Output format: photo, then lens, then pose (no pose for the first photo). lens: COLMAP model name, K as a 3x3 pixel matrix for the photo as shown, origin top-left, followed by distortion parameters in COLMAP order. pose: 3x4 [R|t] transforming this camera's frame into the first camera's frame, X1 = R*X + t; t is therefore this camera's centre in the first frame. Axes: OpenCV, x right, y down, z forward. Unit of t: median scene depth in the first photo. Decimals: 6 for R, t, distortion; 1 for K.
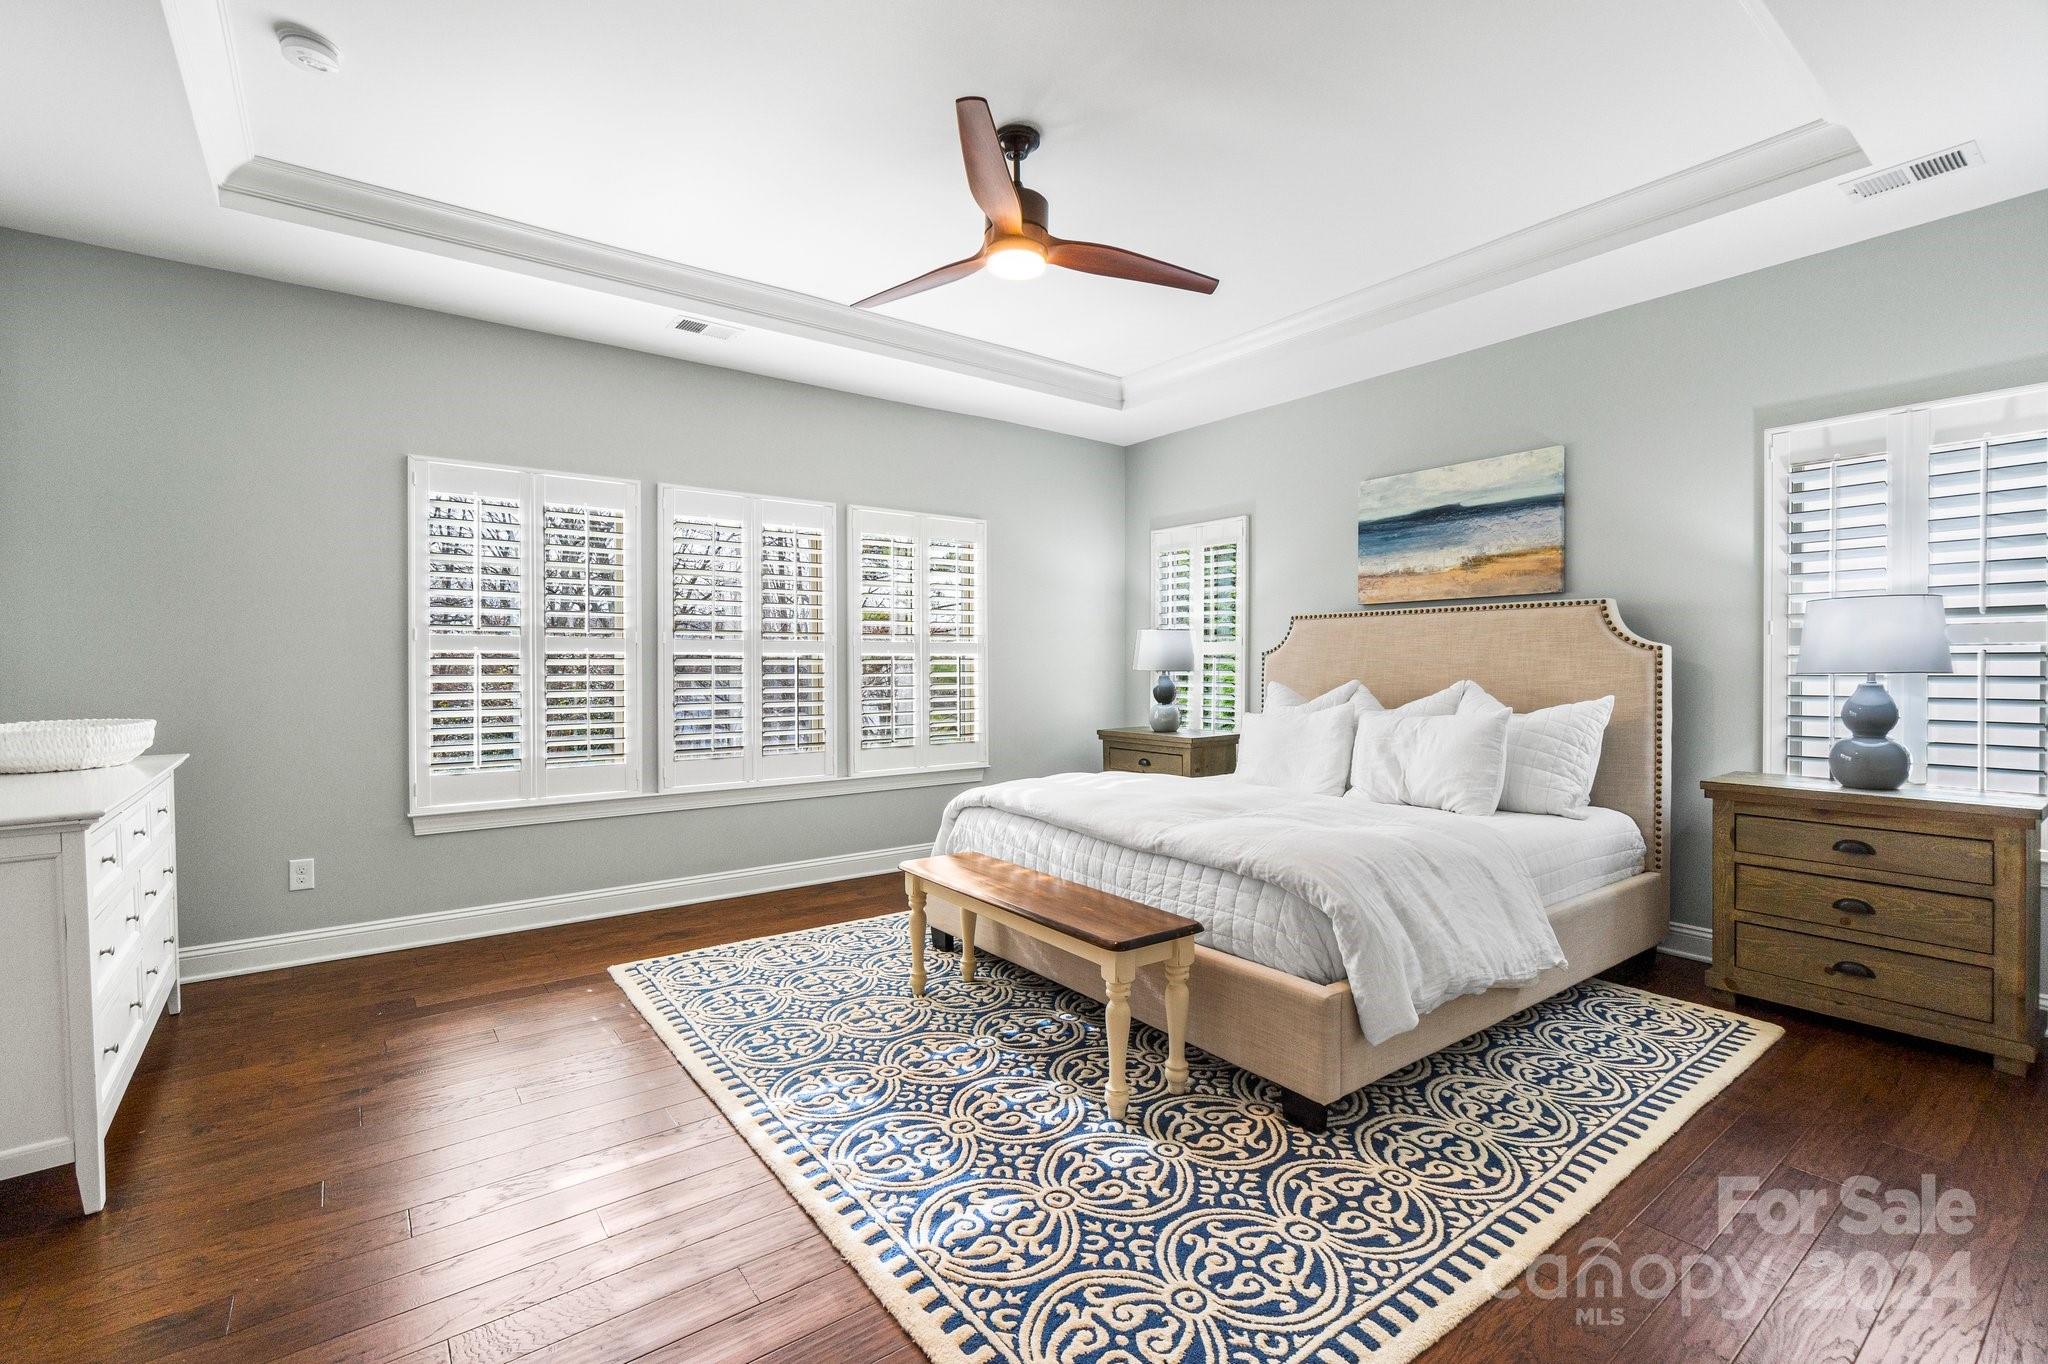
lens RADIAL K [[901.9, 0, 1014.3], [0, 901.9, 679.1], [0, 0, 1]] dist [-0.003316, -0.000016]
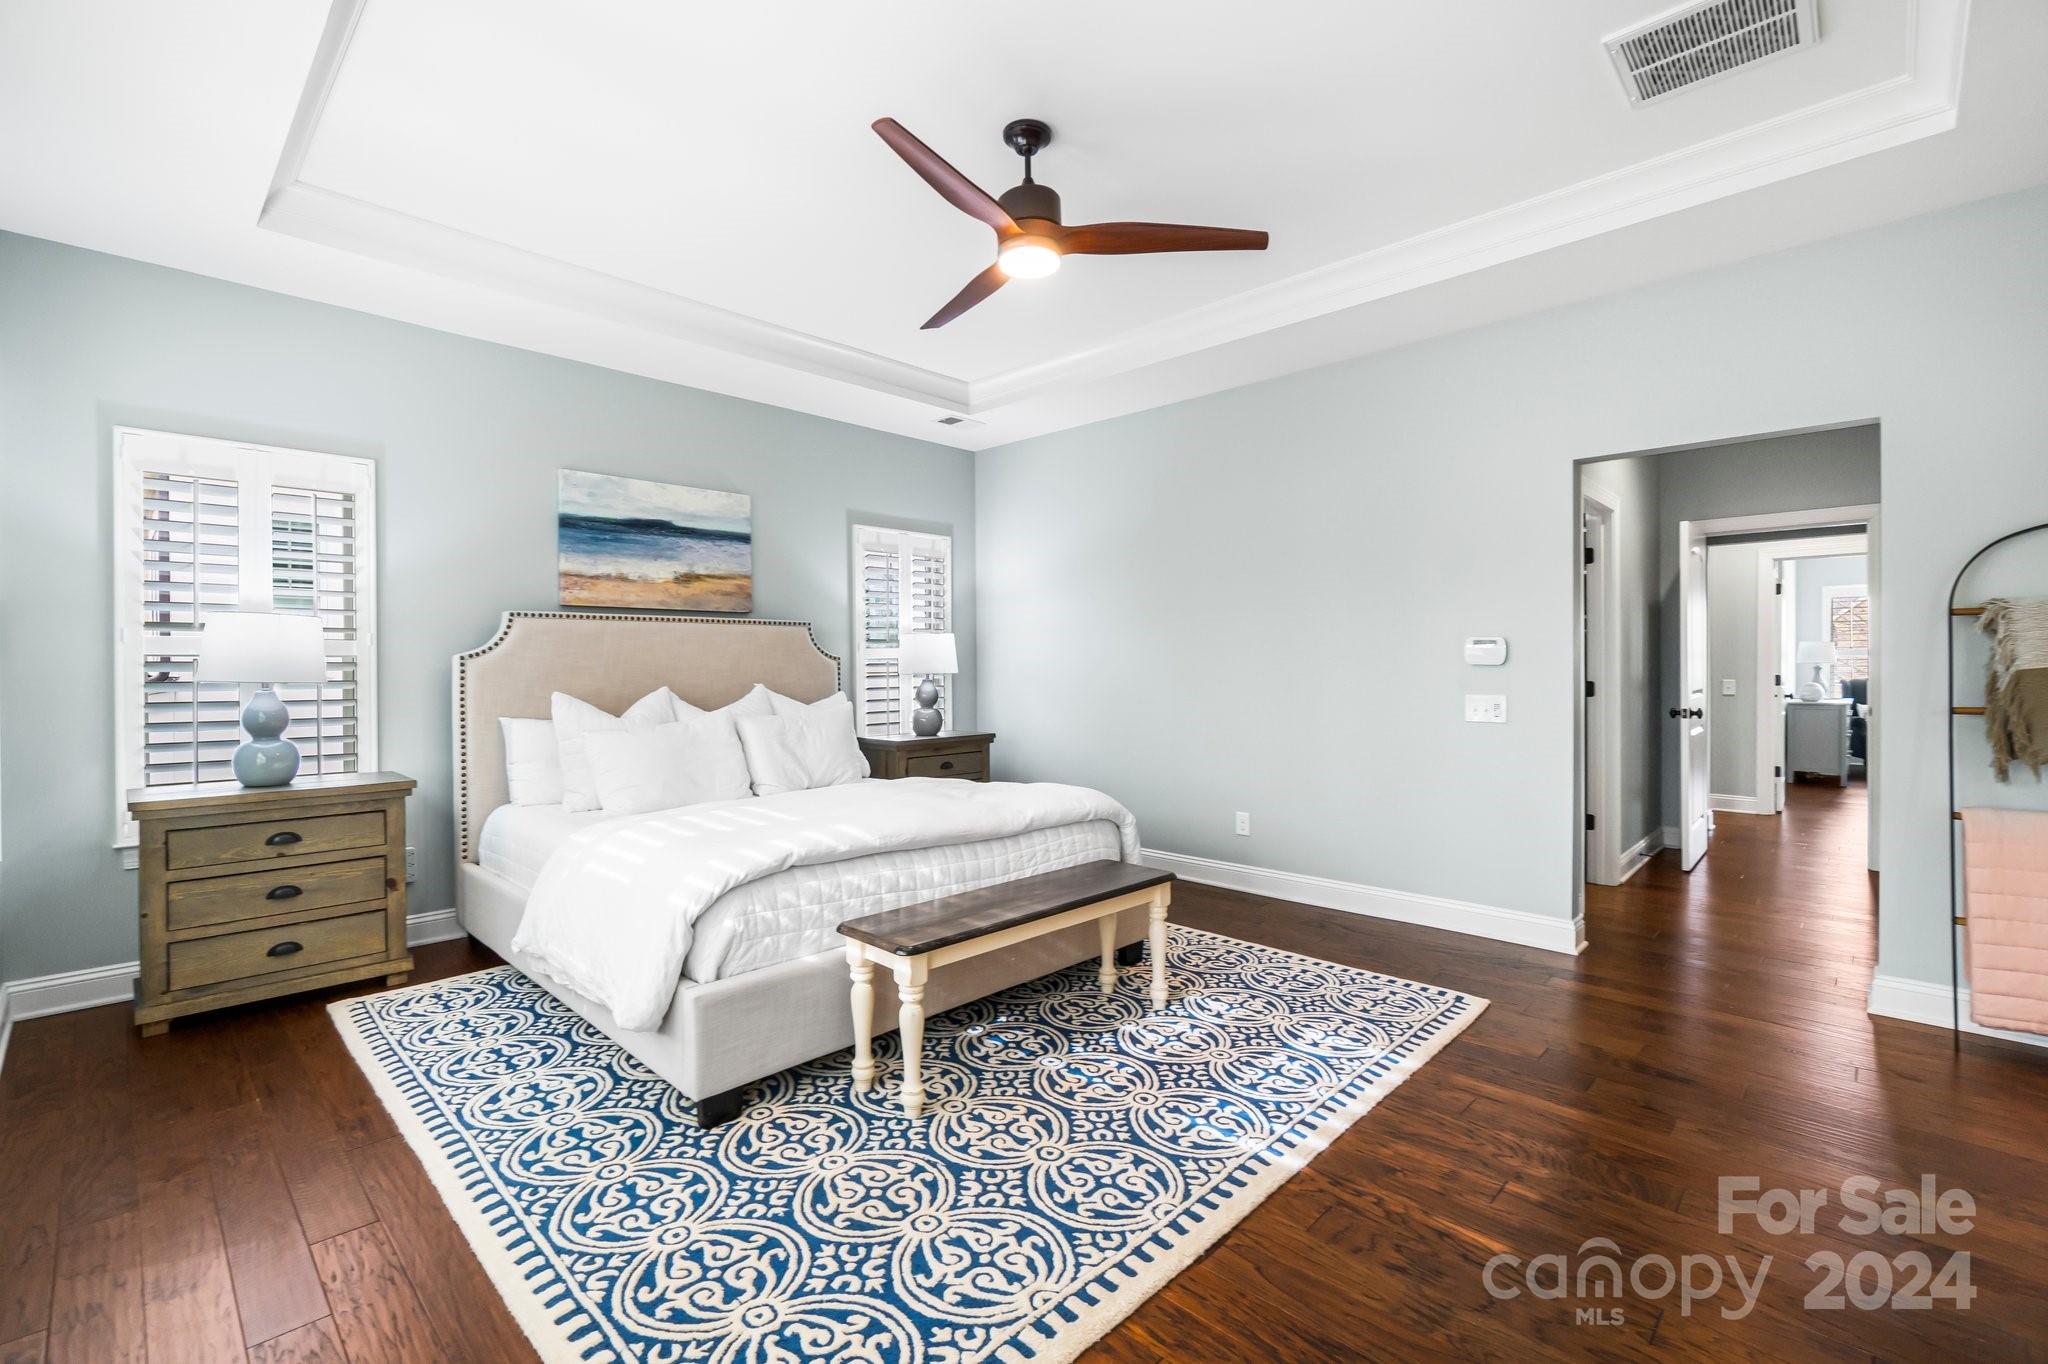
lens RADIAL K [[901.9, 0, 1011.9], [0, 901.9, 672.1], [0, 0, 1]] dist [-0.003316, -0.000016]
pose [[-0.159330, -0.000865, 0.987225, -0.915524], [0.024703, 0.999683, 0.004863, -0.014406], [-0.986916, 0.025162, -0.159258, 1.118941]]
